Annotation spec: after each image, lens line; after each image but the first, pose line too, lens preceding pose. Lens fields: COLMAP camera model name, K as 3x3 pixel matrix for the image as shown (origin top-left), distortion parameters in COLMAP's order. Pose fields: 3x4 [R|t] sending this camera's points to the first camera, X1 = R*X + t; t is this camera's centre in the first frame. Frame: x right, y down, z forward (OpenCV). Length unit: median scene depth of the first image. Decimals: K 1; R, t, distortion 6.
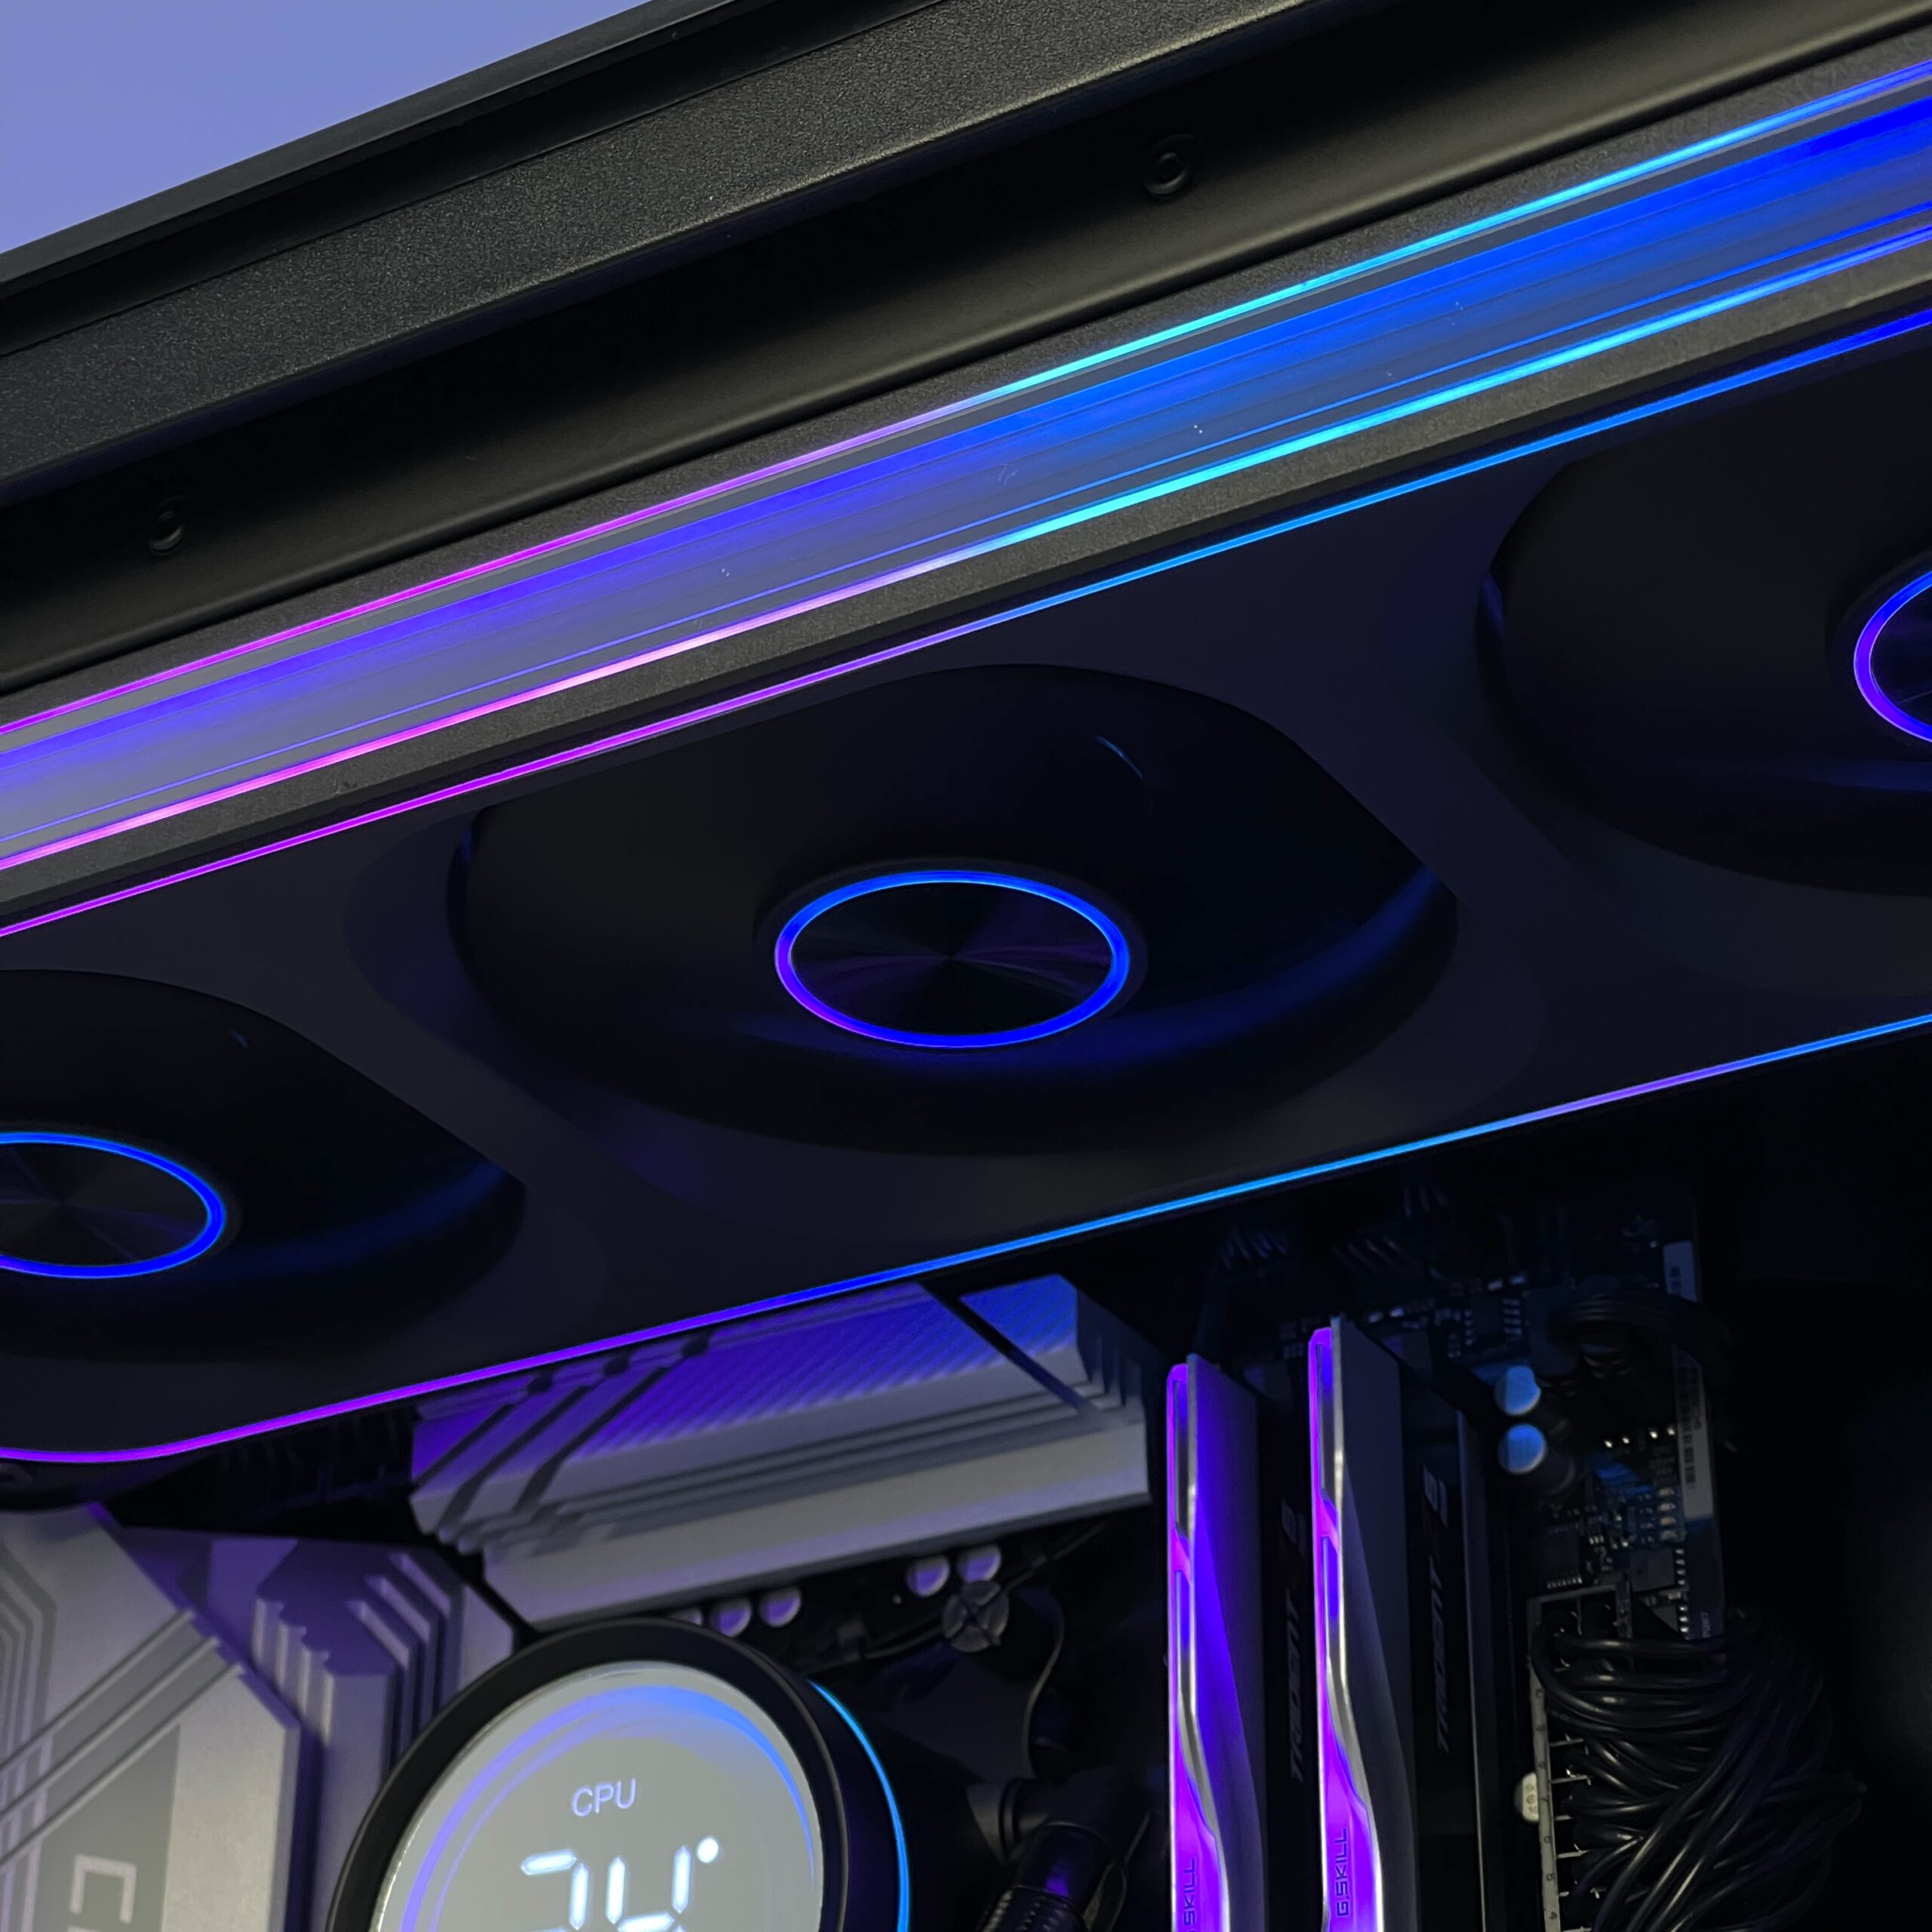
lens RADIAL K [[4865.2, 0, 966.0], [0, 4865.2, 966.0], [0, 0, 1]] dist [0.087110, 0.968296]
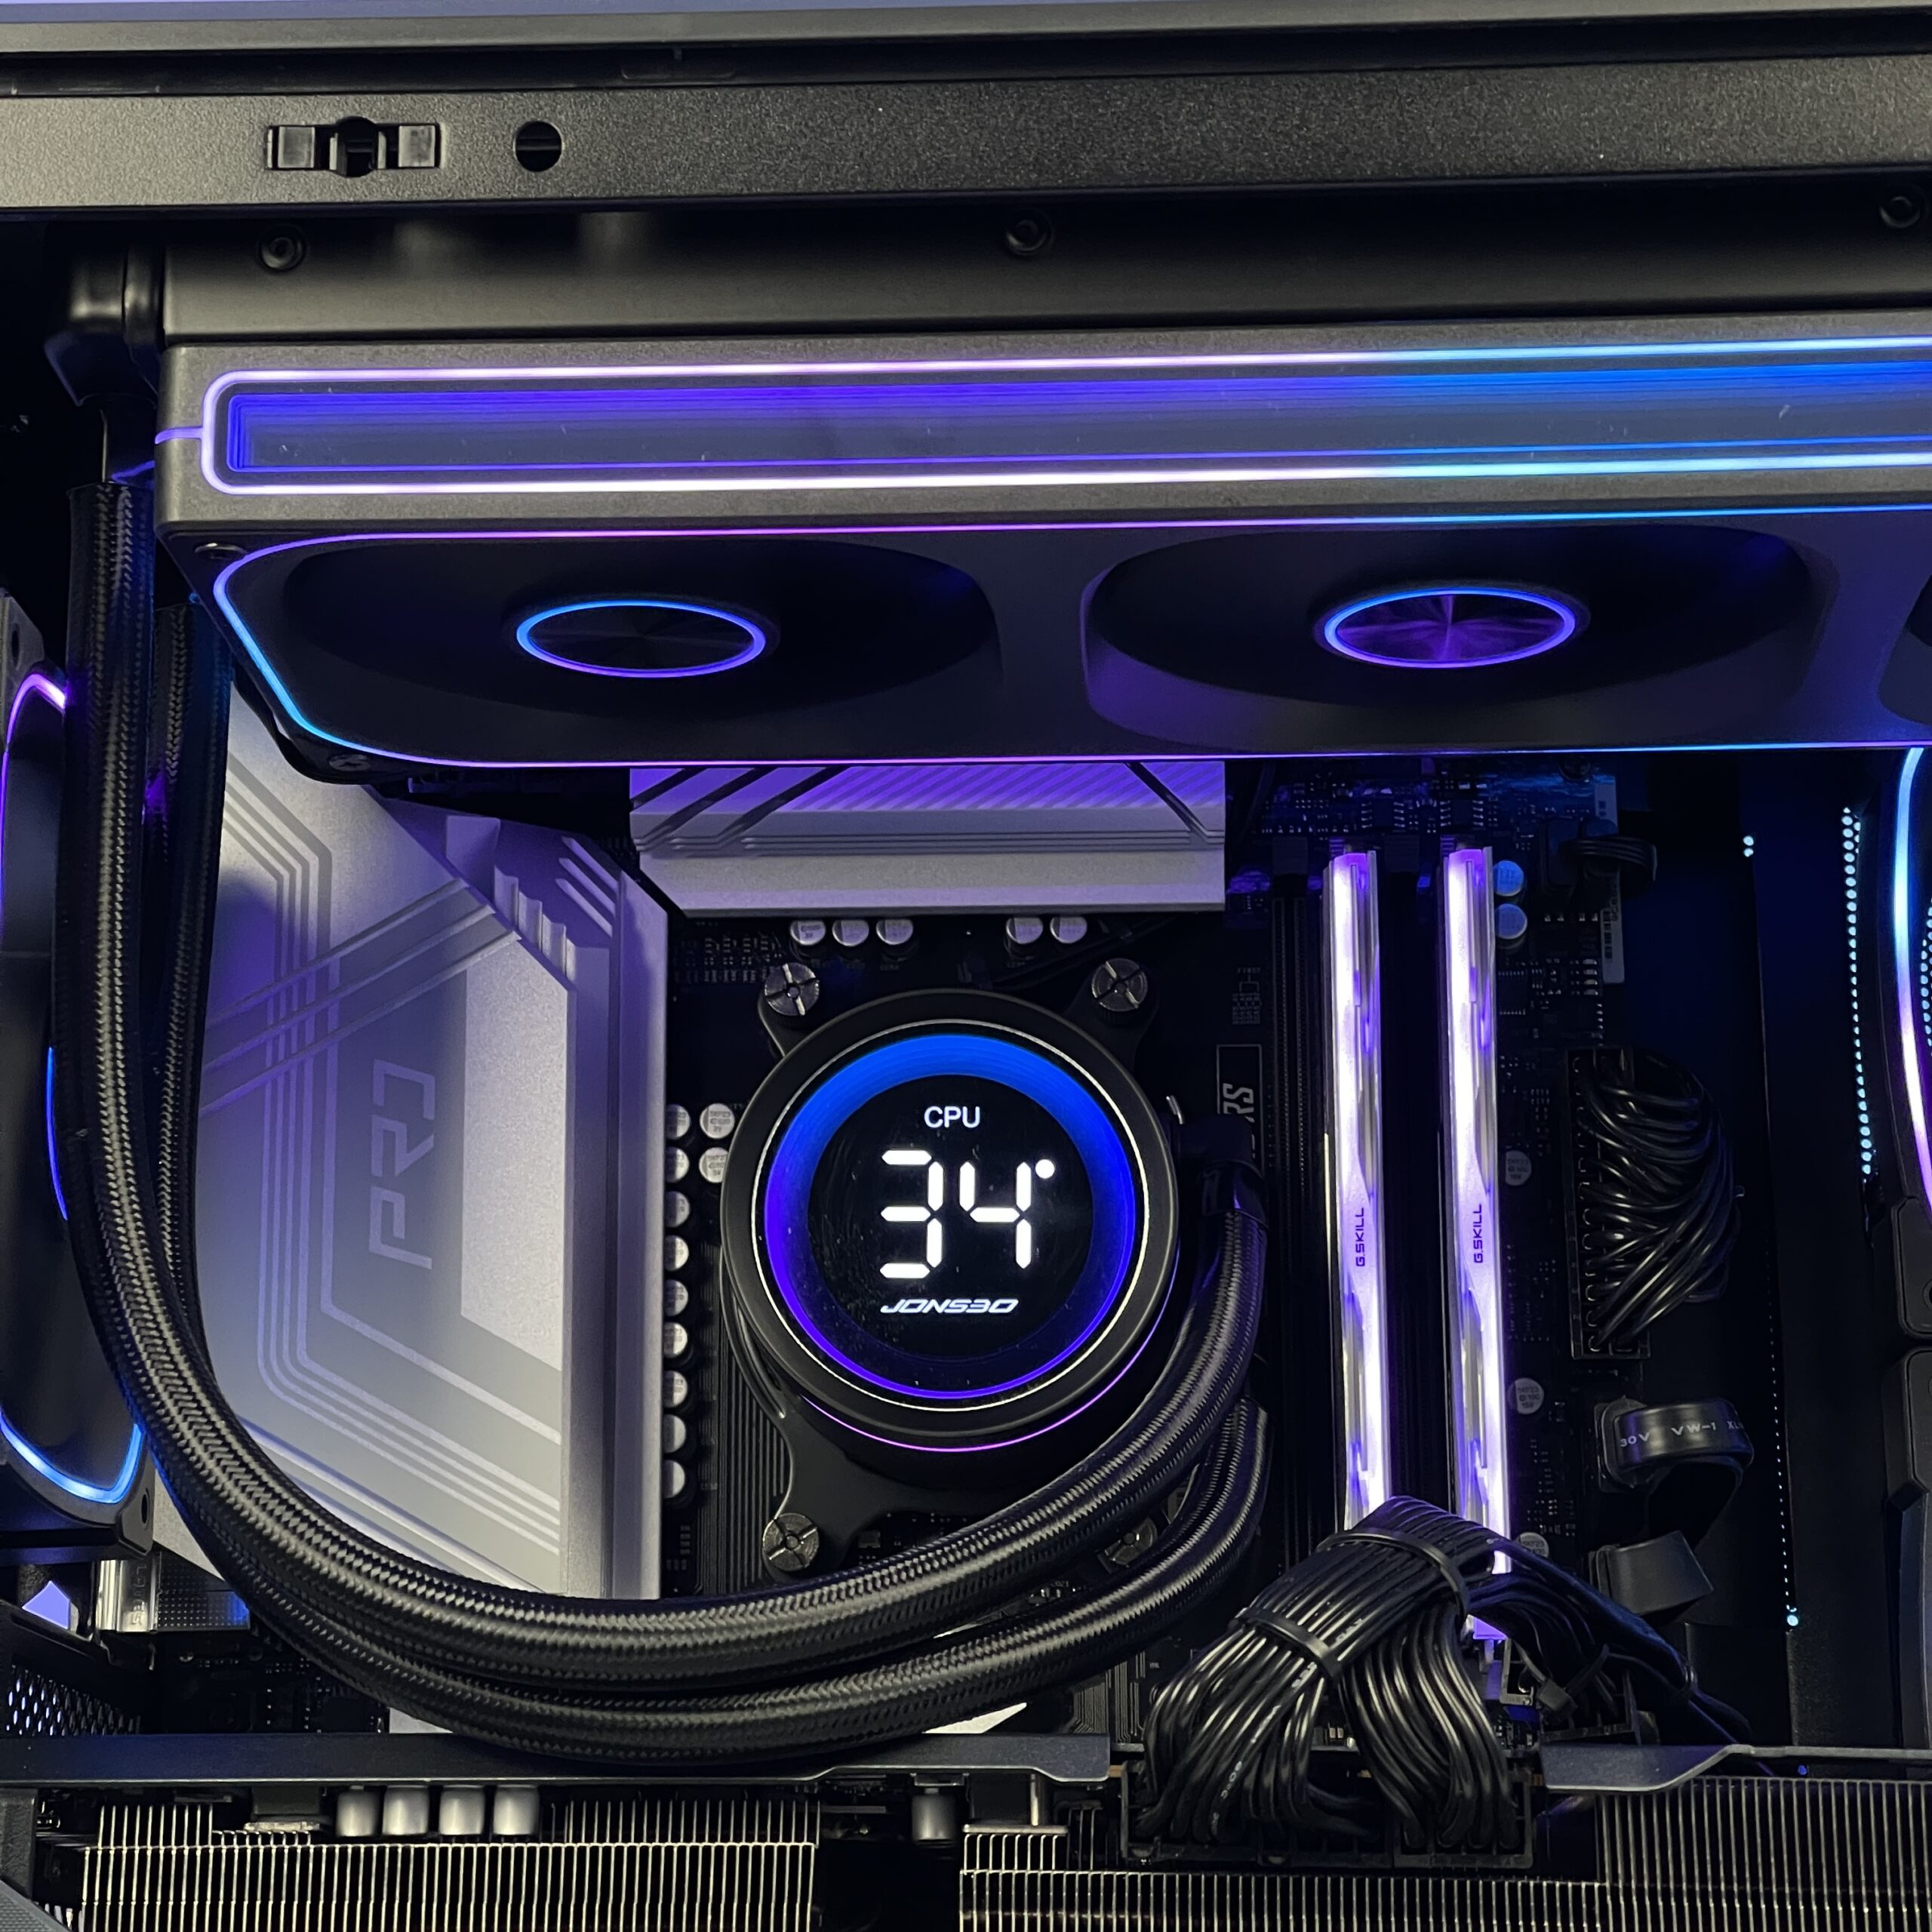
lens RADIAL K [[4865.2, 0, 966.0], [0, 4865.2, 966.0], [0, 0, 1]] dist [0.087110, 0.968296]
pose [[0.879275, 0.095855, 0.466569, -0.643923], [-0.216100, 0.953207, 0.211419, -0.145458], [-0.424471, -0.286721, 0.858845, -0.152911]]
